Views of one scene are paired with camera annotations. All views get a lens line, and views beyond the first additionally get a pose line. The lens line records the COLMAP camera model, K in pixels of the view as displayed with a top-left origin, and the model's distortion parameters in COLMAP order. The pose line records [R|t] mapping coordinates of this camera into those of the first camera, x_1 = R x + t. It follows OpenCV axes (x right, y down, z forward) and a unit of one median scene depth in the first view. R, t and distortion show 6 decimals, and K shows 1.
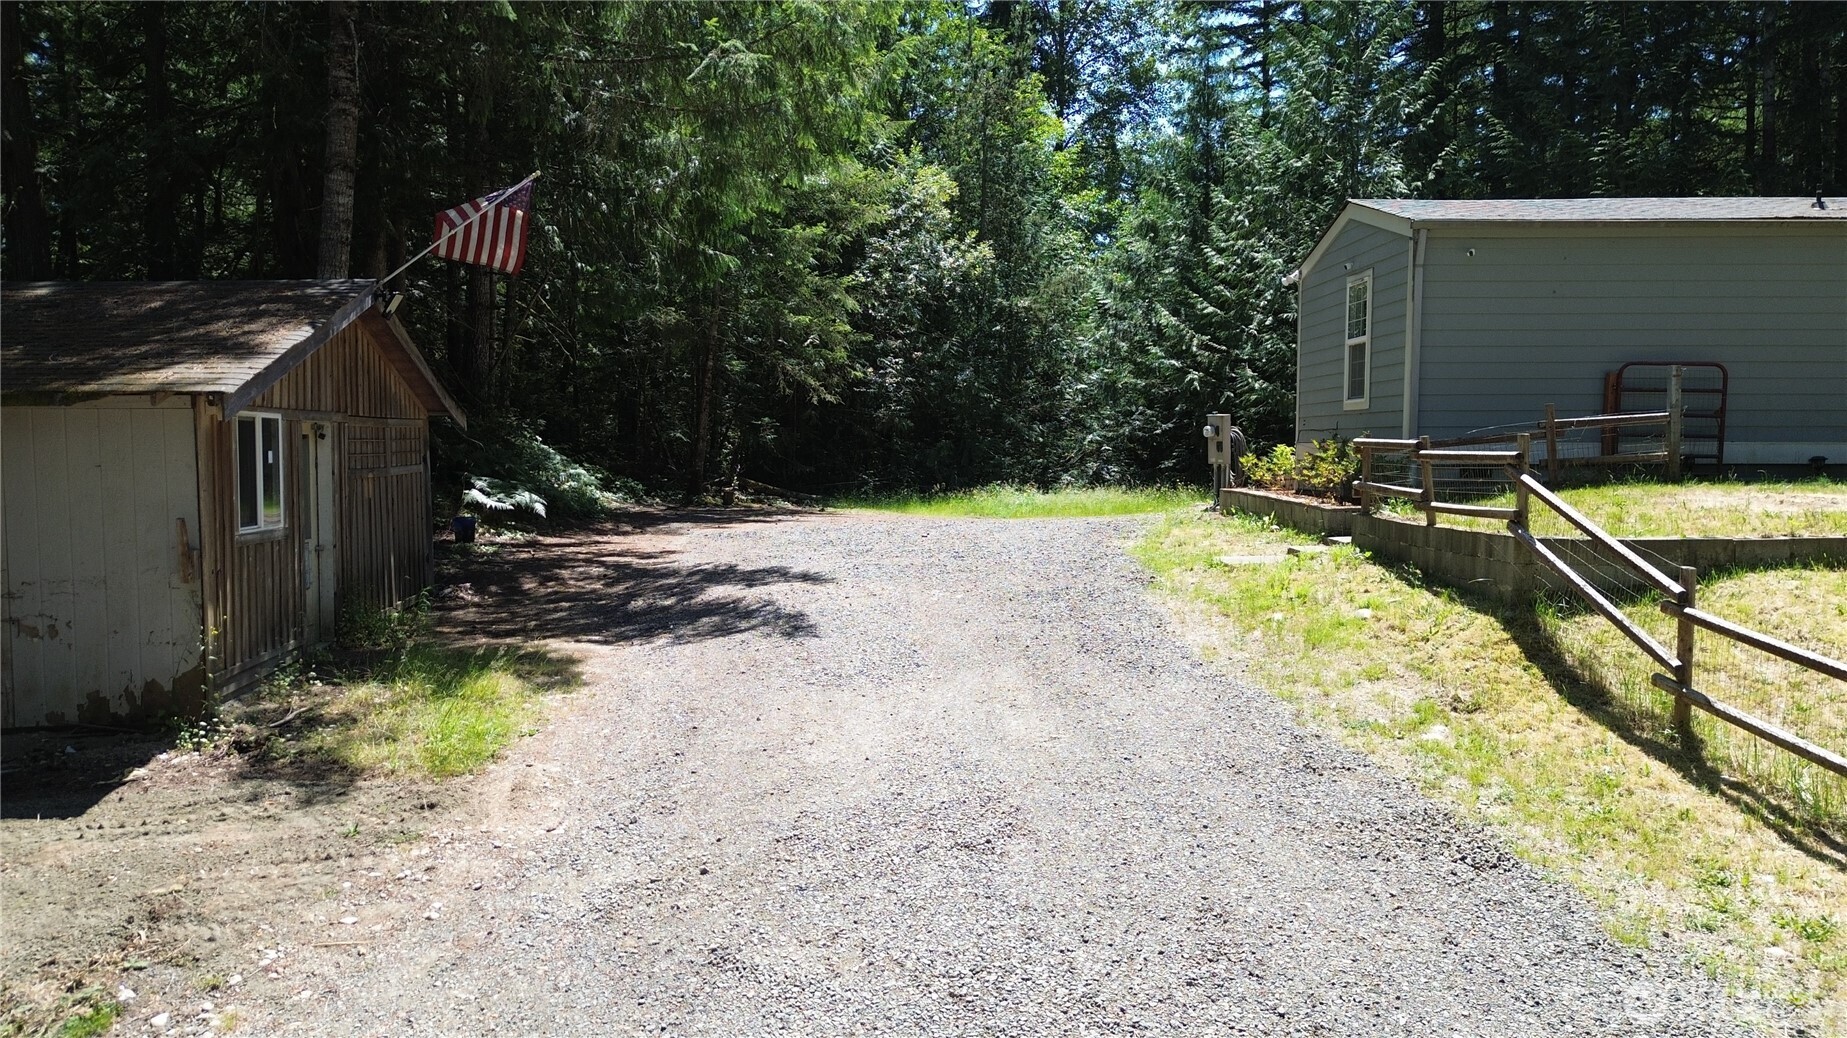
lens RADIAL K [[1306.5, 0, 923.5], [0, 1306.5, 519.0], [0, 0, 1]] dist [0.087855, -0.096950]
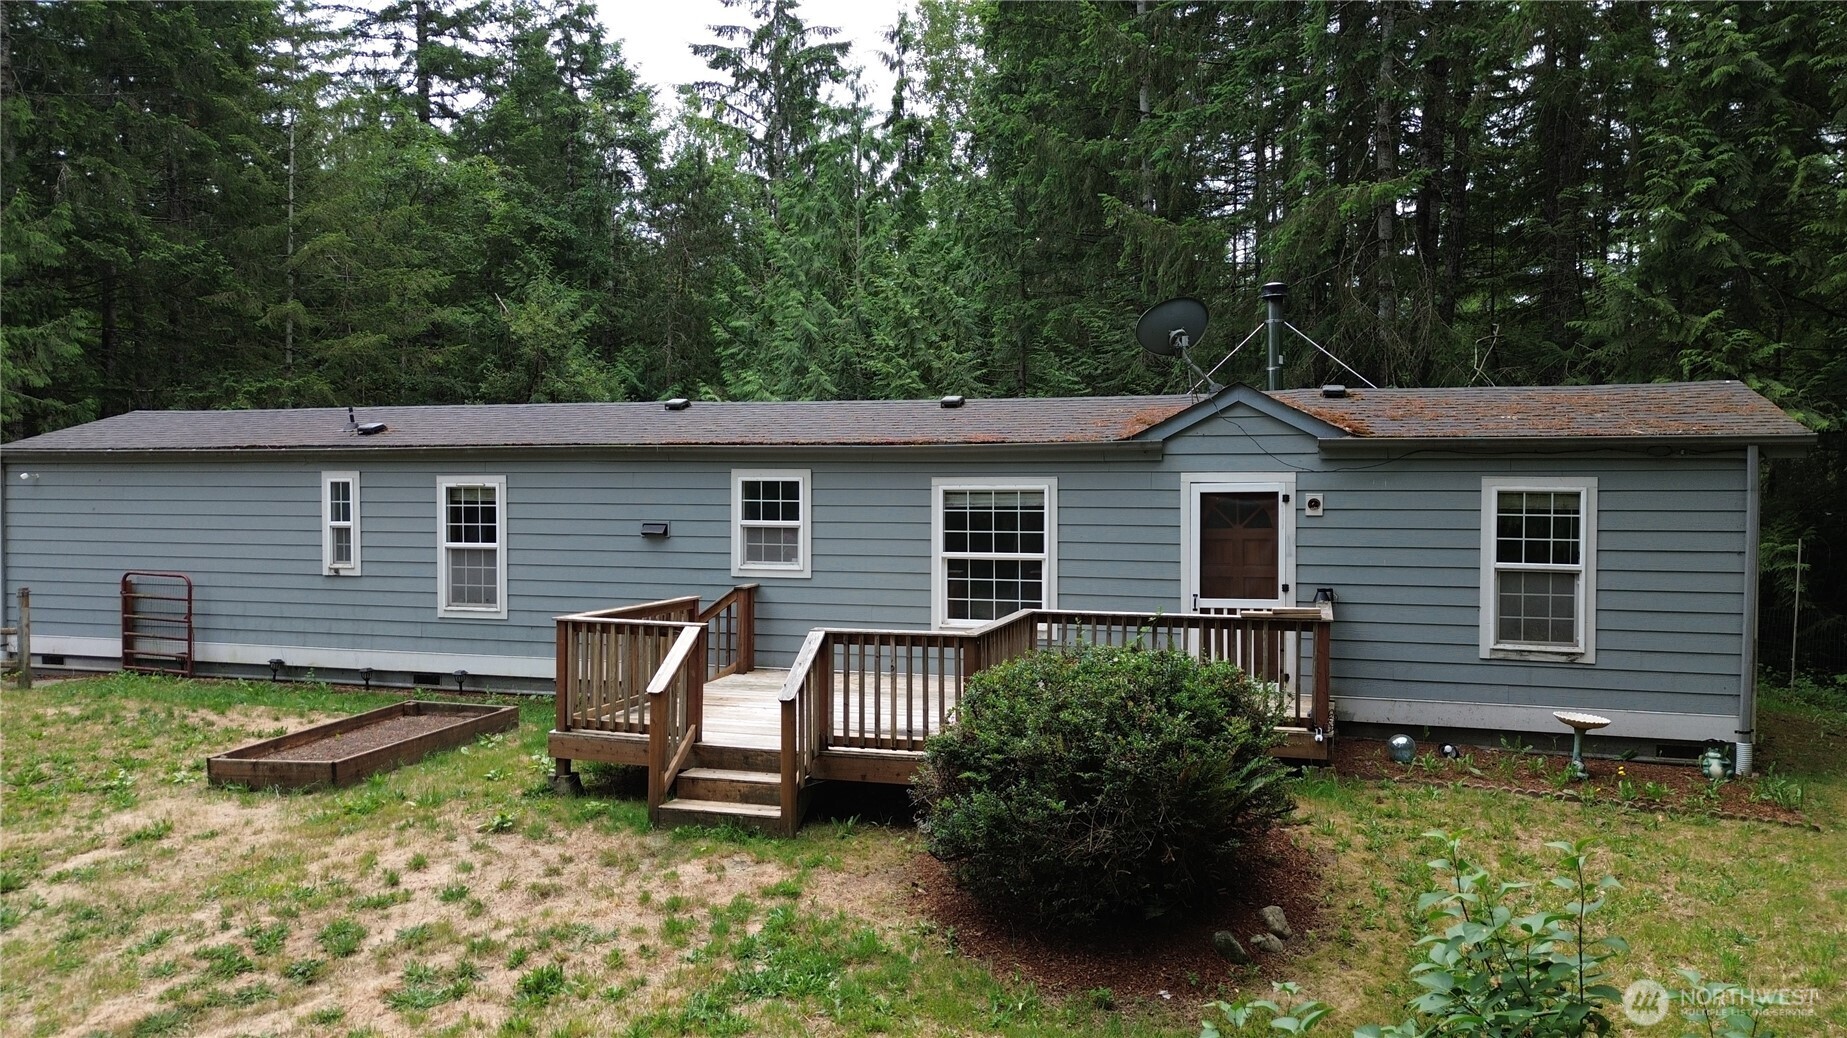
lens RADIAL K [[1316.4, 0, 921.9], [0, 1316.4, 512.1], [0, 0, 1]] dist [0.075147, -0.056346]
pose [[0.950620, 0.007441, -0.310267, 2.323159], [-0.015517, 0.999602, -0.023568, -0.228456], [0.309968, 0.027218, 0.950357, 0.148915]]
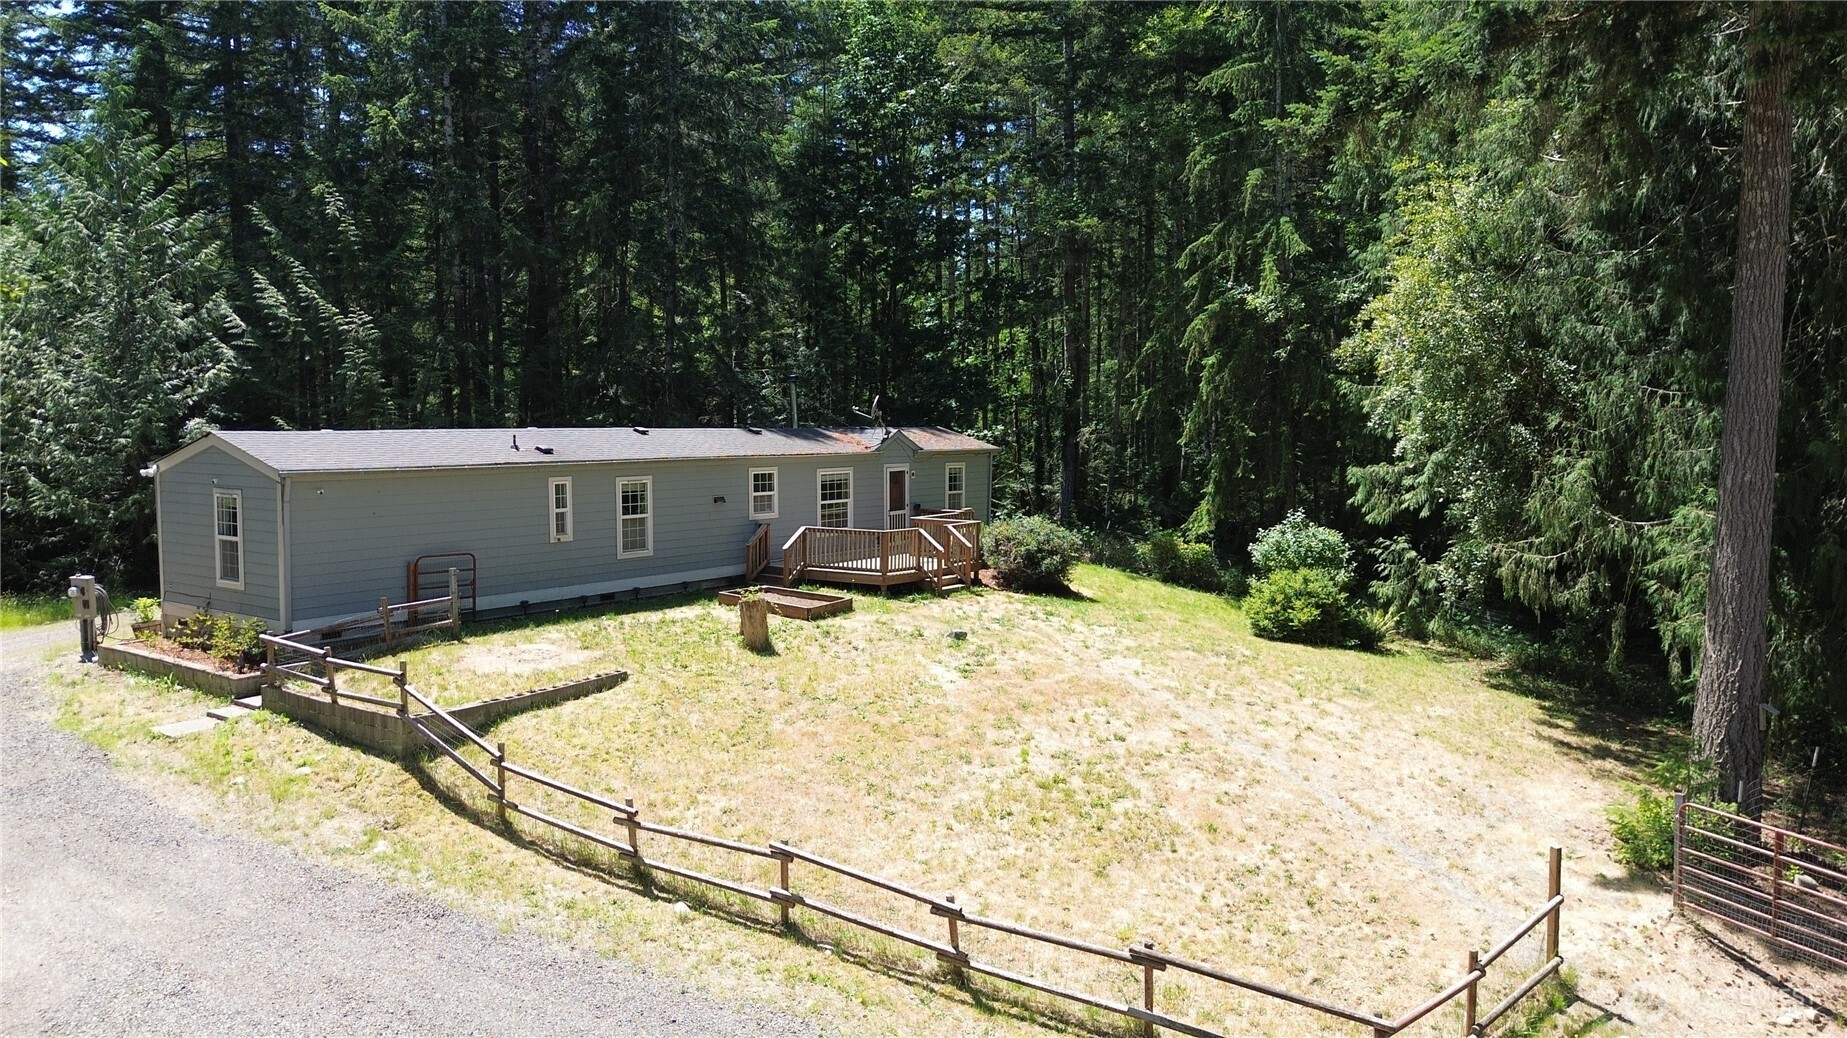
lens RADIAL K [[1306.5, 0, 923.5], [0, 1306.5, 519.0], [0, 0, 1]] dist [0.087855, -0.096950]
pose [[0.602621, -0.062510, 0.795575, -0.545561], [0.041433, 0.998034, 0.047034, -0.317893], [-0.796951, 0.004619, 0.604026, -0.657024]]
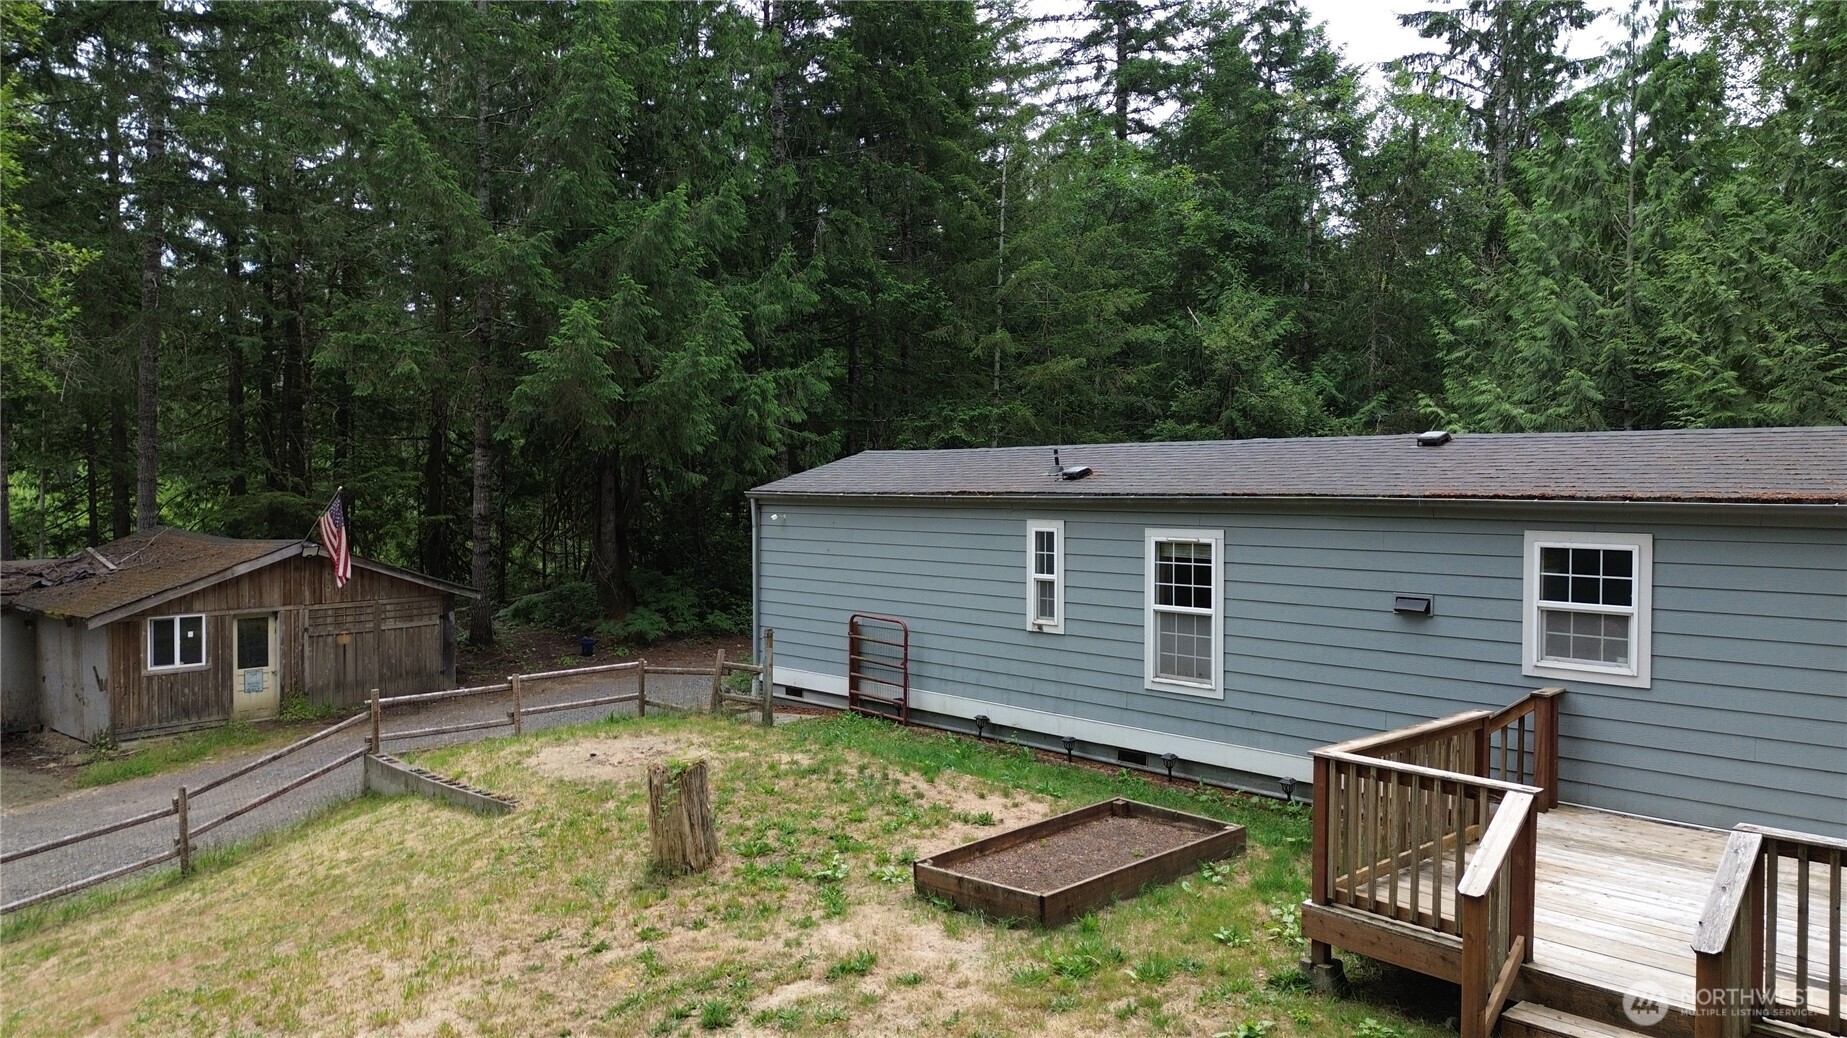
lens RADIAL K [[1306.5, 0, 923.5], [0, 1306.5, 519.0], [0, 0, 1]] dist [0.087855, -0.096950]
pose [[0.687733, 0.020565, -0.725673, 2.113344], [-0.036332, 0.999321, -0.006112, -0.294191], [0.725054, 0.030569, 0.688013, 0.364907]]
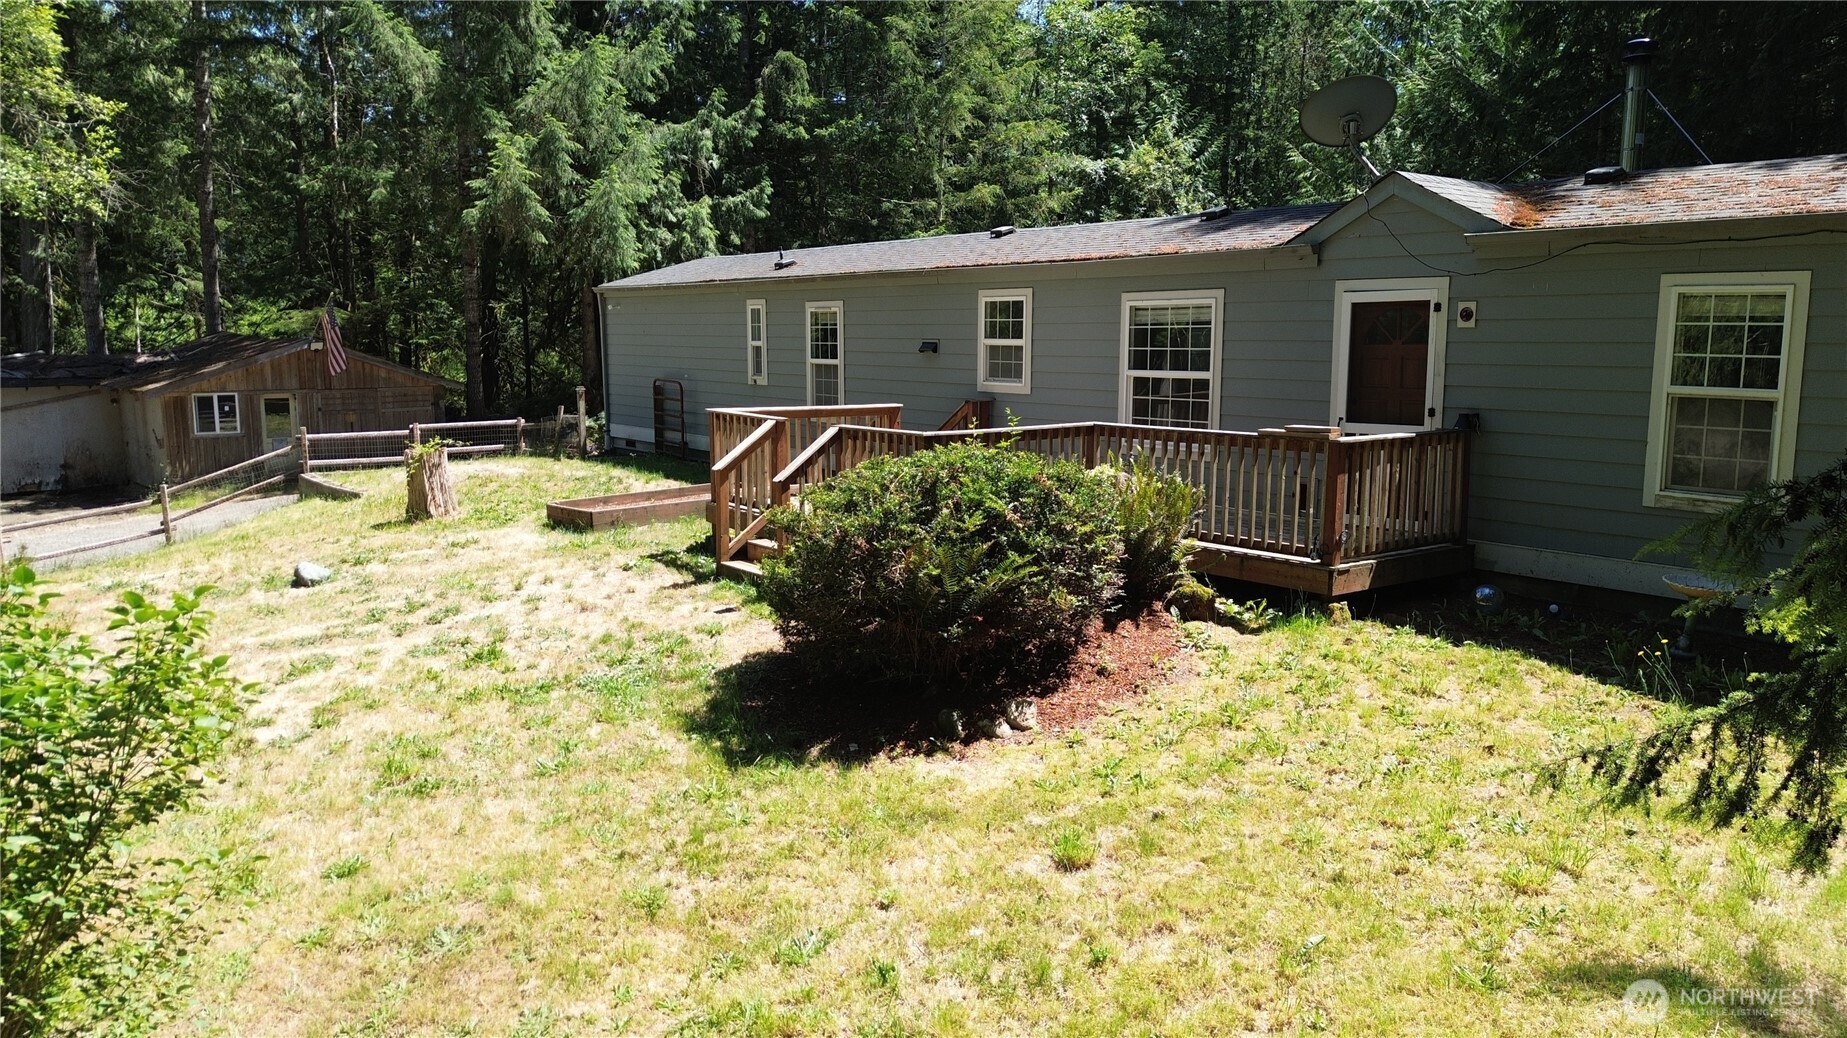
lens RADIAL K [[1306.5, 0, 923.5], [0, 1306.5, 519.0], [0, 0, 1]] dist [0.087855, -0.096950]
pose [[0.603213, 0.113353, -0.789484, 2.908457], [-0.039290, 0.992871, 0.112535, -0.209856], [0.796612, -0.036863, 0.603366, 0.478698]]
